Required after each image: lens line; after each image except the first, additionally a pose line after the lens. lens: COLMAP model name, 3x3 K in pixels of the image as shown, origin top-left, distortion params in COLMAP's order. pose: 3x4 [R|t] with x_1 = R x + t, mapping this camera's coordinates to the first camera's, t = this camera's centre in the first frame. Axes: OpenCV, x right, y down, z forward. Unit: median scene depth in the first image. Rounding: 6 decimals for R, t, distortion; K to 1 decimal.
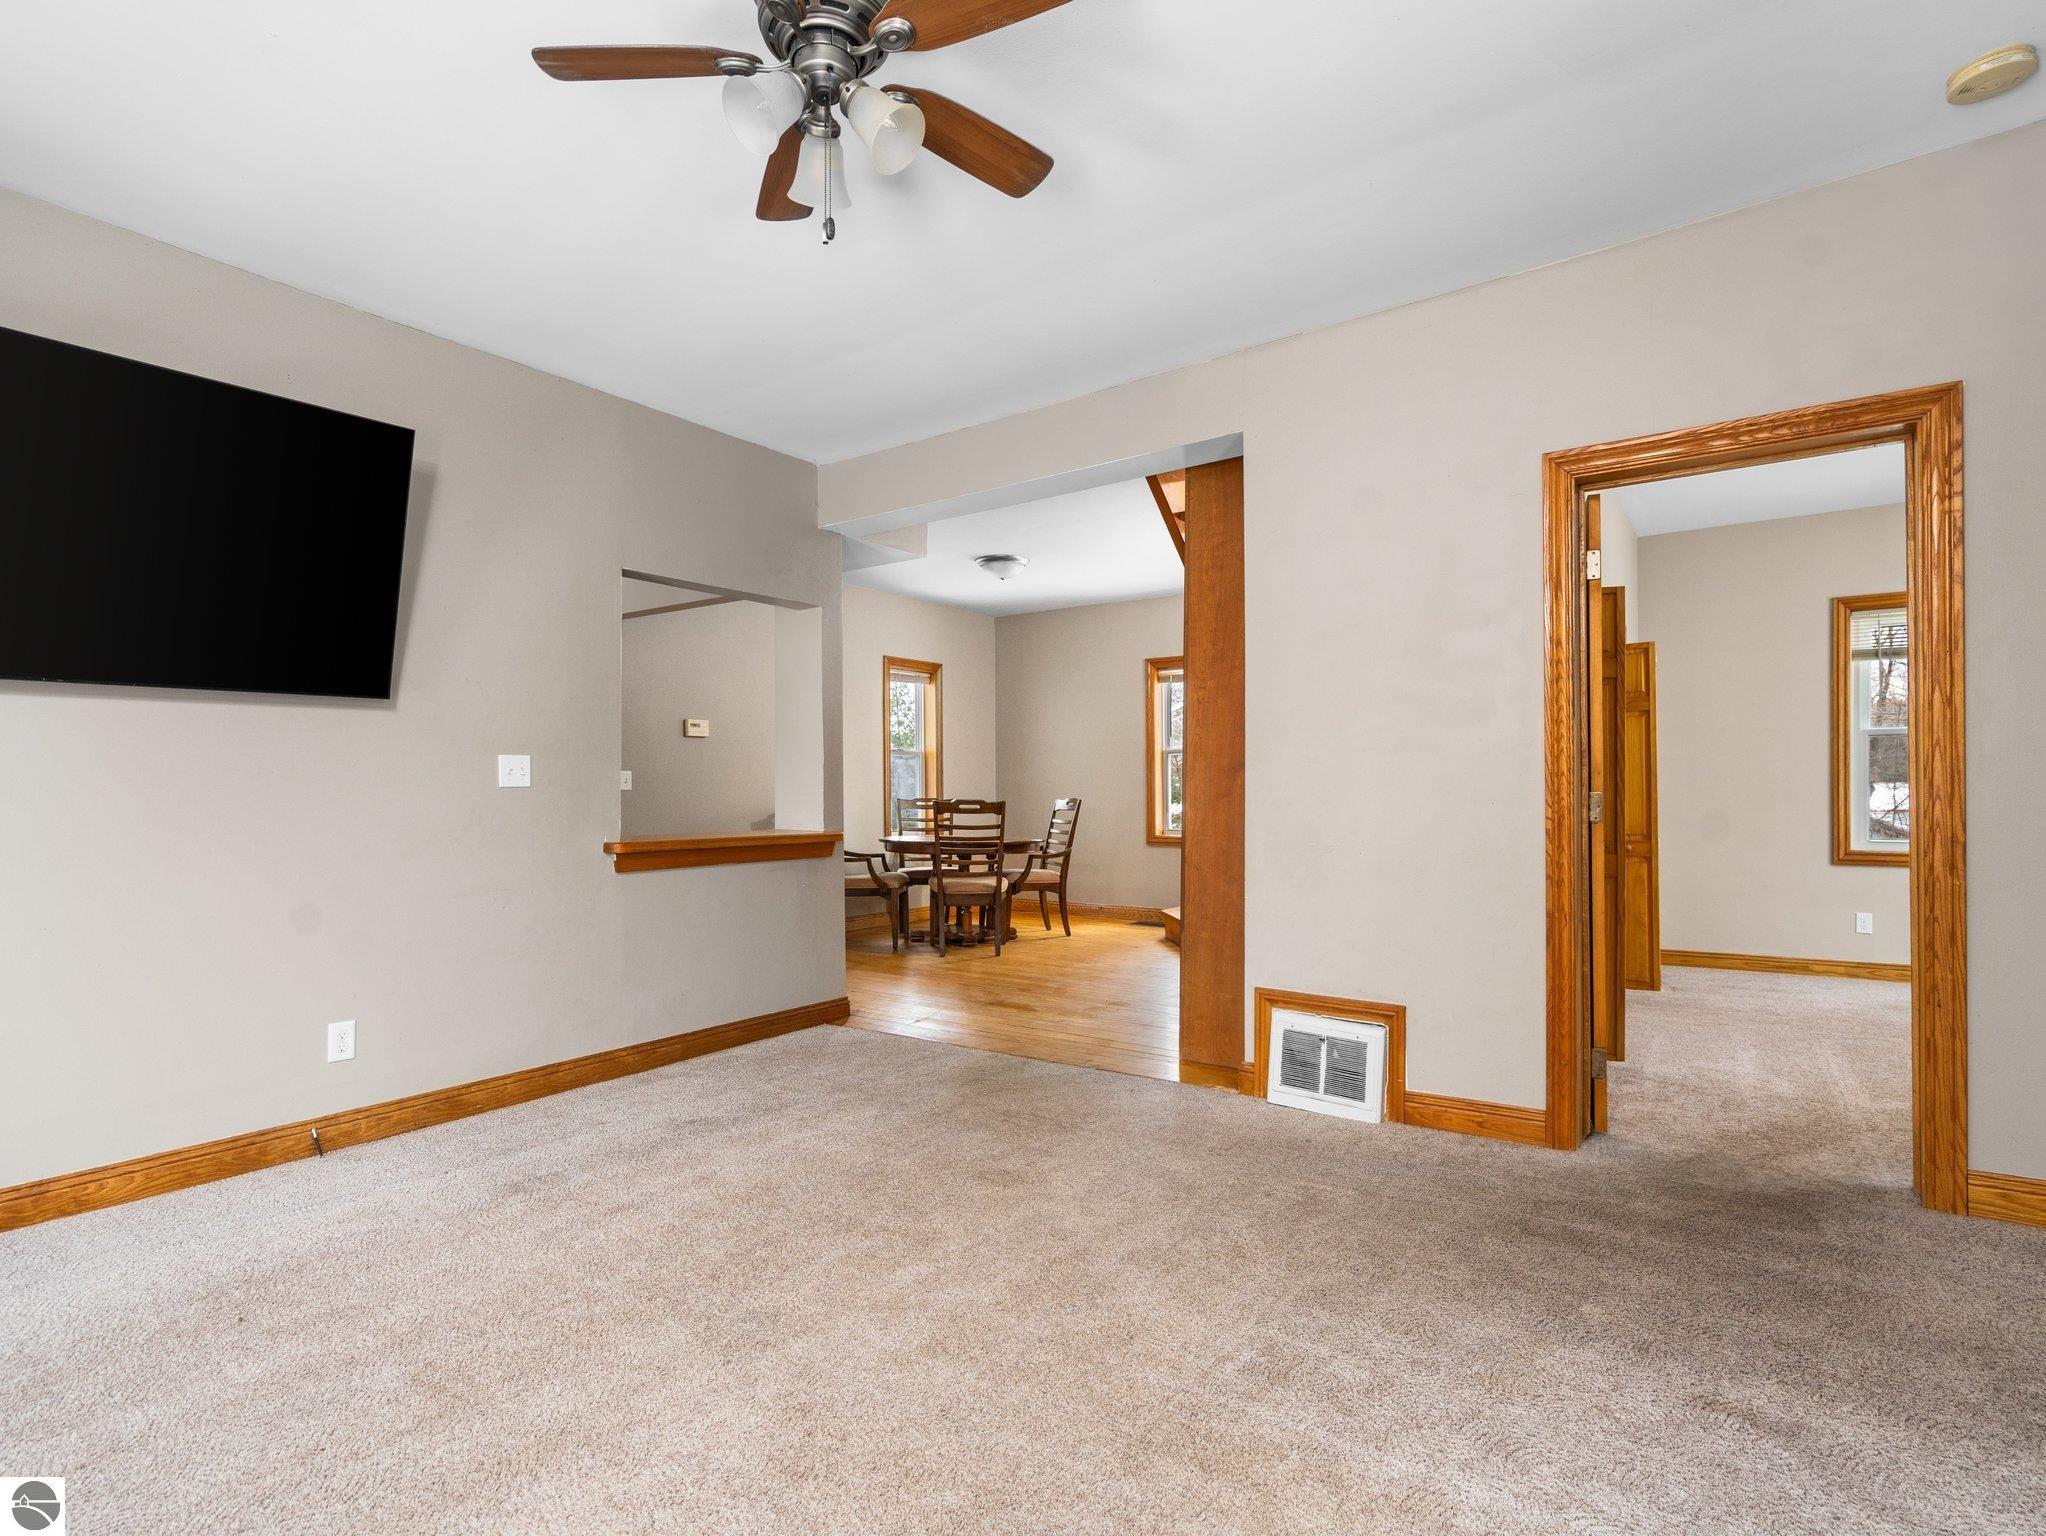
lens RADIAL K [[1052.7, 0, 1030.6], [0, 1052.7, 783.7], [0, 0, 1]] dist [-0.004568, 0.002710]
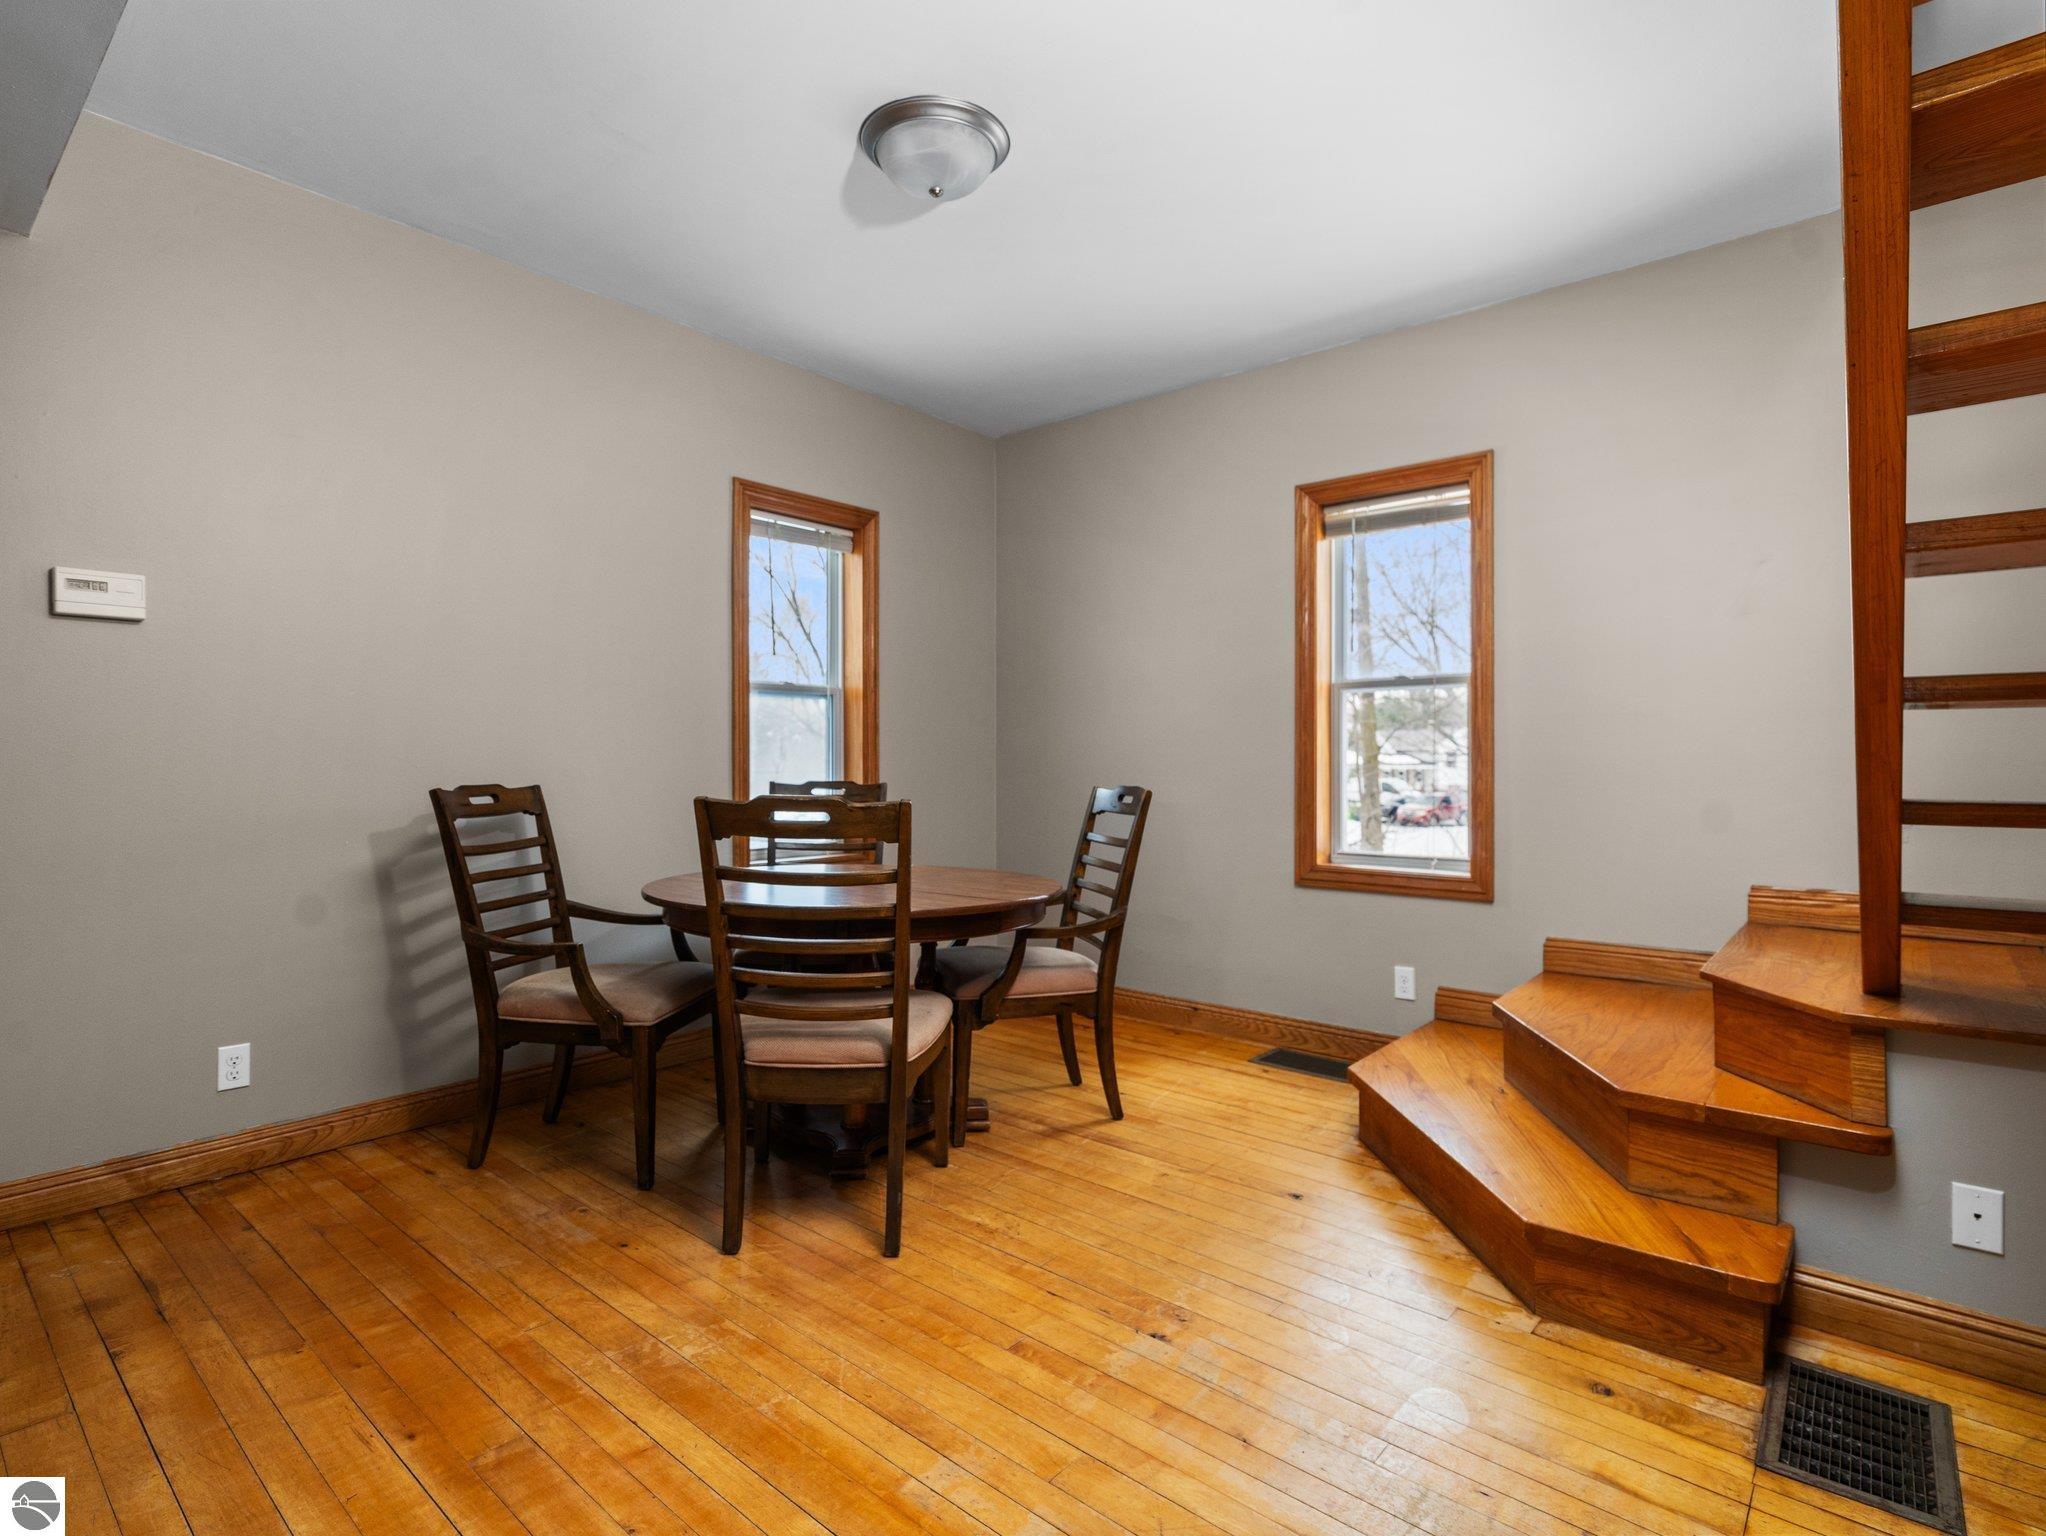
lens RADIAL K [[1003.7, 0, 1009.5], [0, 1003.7, 766.3], [0, 0, 1]] dist [-0.021788, -0.000697]
pose [[0.993839, 0.007453, -0.110580, 0.041847], [-0.006486, 0.999938, 0.009103, 0.002746], [0.110640, -0.008329, 0.993826, 0.696094]]
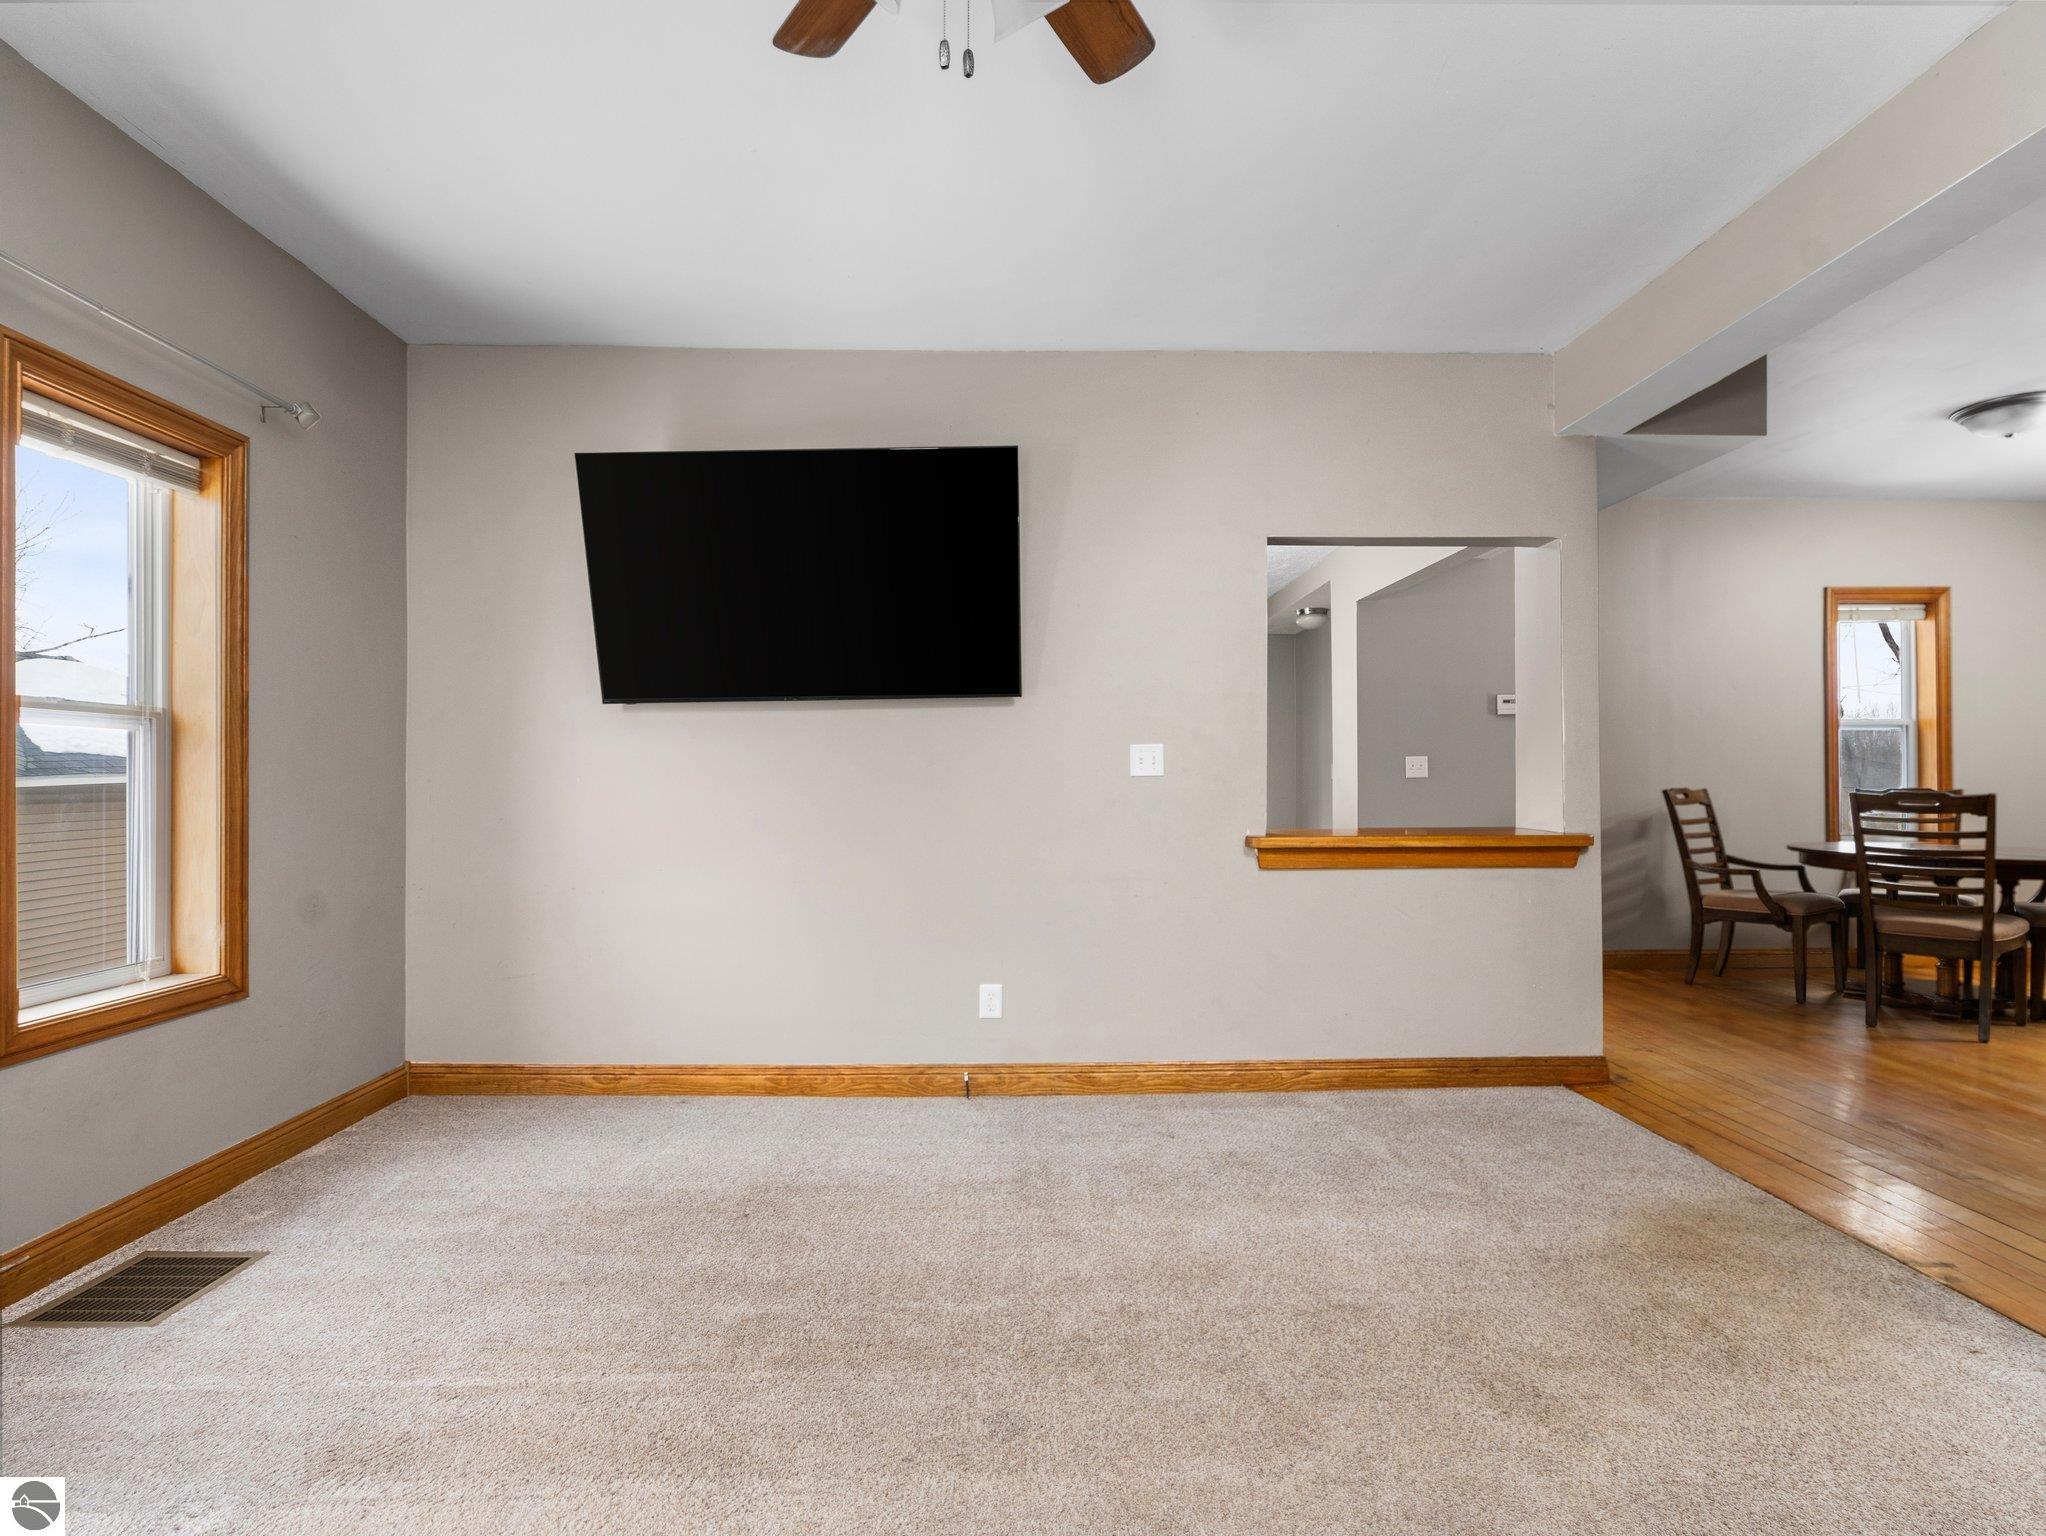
lens RADIAL K [[1052.7, 0, 1015.8], [0, 1052.7, 770.6], [0, 0, 1]] dist [-0.004568, 0.002710]
pose [[0.588900, -0.005917, -0.808184, 0.137040], [0.007657, 0.999969, -0.001742, -0.000763], [0.808169, -0.005163, 0.588927, 0.173708]]
